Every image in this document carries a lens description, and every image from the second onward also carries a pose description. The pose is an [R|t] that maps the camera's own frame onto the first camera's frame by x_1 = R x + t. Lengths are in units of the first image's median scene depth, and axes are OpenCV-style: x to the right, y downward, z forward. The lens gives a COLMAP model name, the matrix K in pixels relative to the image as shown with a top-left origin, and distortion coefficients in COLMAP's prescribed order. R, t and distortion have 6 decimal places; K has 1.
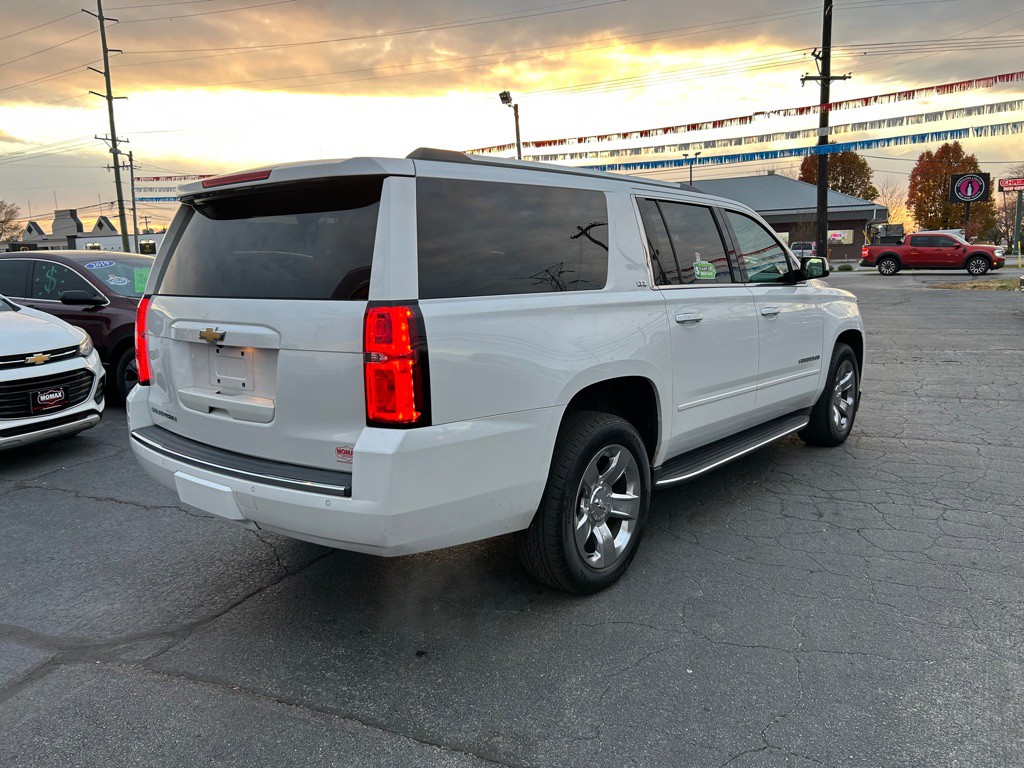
lens RADIAL K [[779.3, 0, 496.9], [0, 779.3, 374.9], [0, 0, 1]] dist [0.034863, -0.031624]
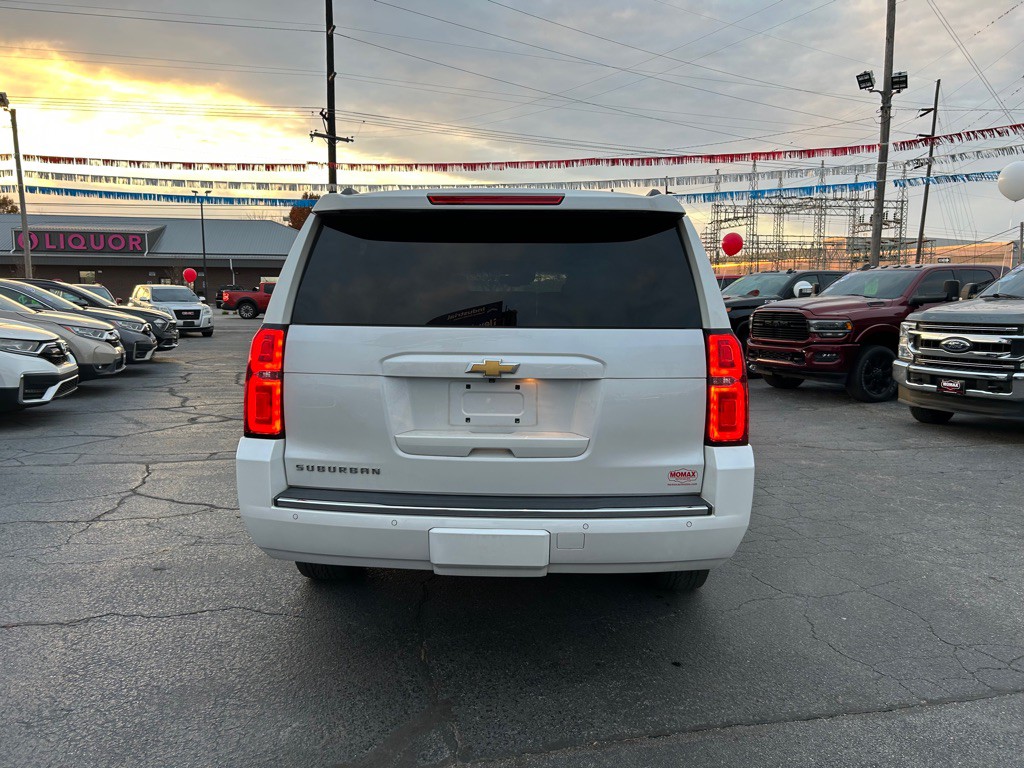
lens RADIAL K [[779.3, 0, 501.9], [0, 779.3, 373.4], [0, 0, 1]] dist [0.034863, -0.031624]
pose [[0.787130, -0.028282, 0.616138, -0.103233], [0.062002, 0.997516, -0.033421, -0.001518], [-0.613662, 0.064509, 0.786929, 0.032335]]
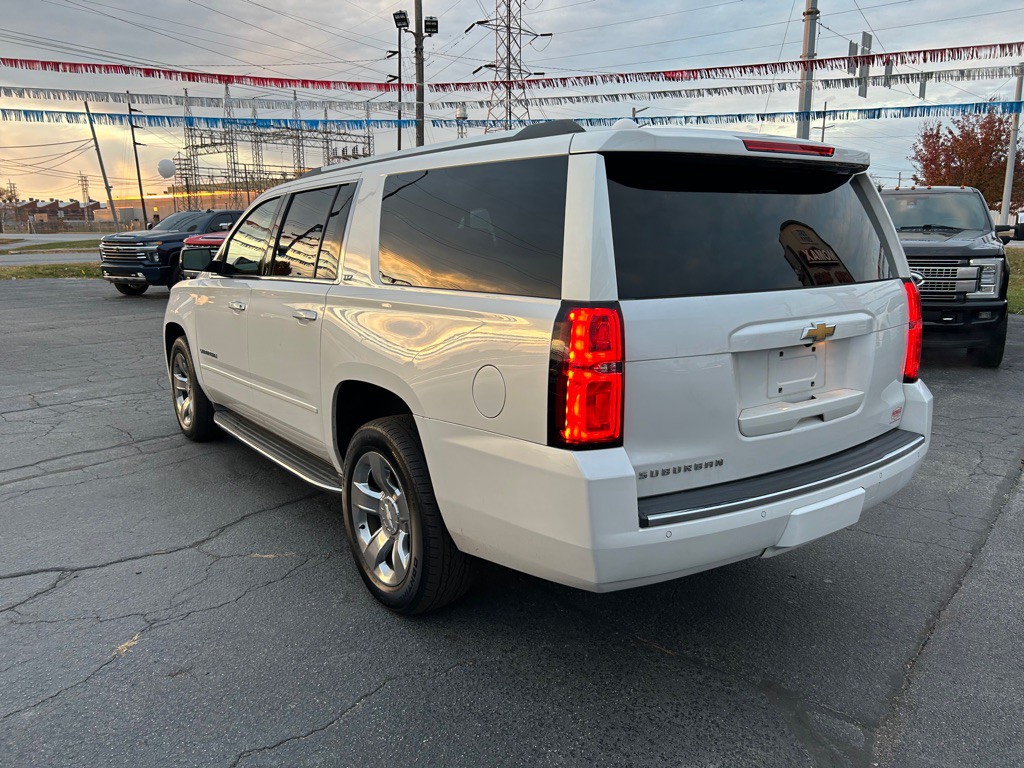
lens RADIAL K [[779.3, 0, 514.0], [0, 779.3, 381.5], [0, 0, 1]] dist [0.034863, -0.031624]
pose [[0.245920, -0.162221, 0.955619, -0.144311], [0.140121, 0.981490, 0.130553, -0.017648], [-0.959109, 0.101797, 0.264098, 0.124574]]
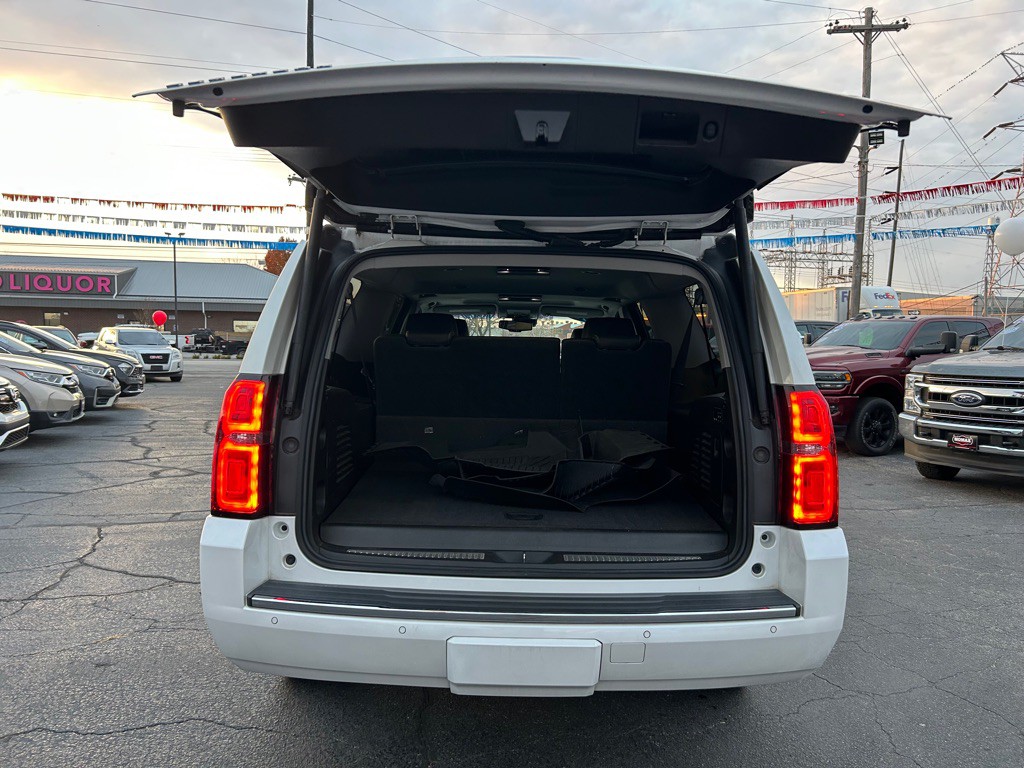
lens RADIAL K [[779.3, 0, 513.2], [0, 779.3, 378.2], [0, 0, 1]] dist [0.034863, -0.031624]
pose [[0.757901, 0.011451, 0.652269, -0.095865], [0.057341, 0.994807, -0.084091, -0.004541], [-0.649844, 0.101134, 0.753309, 0.052355]]
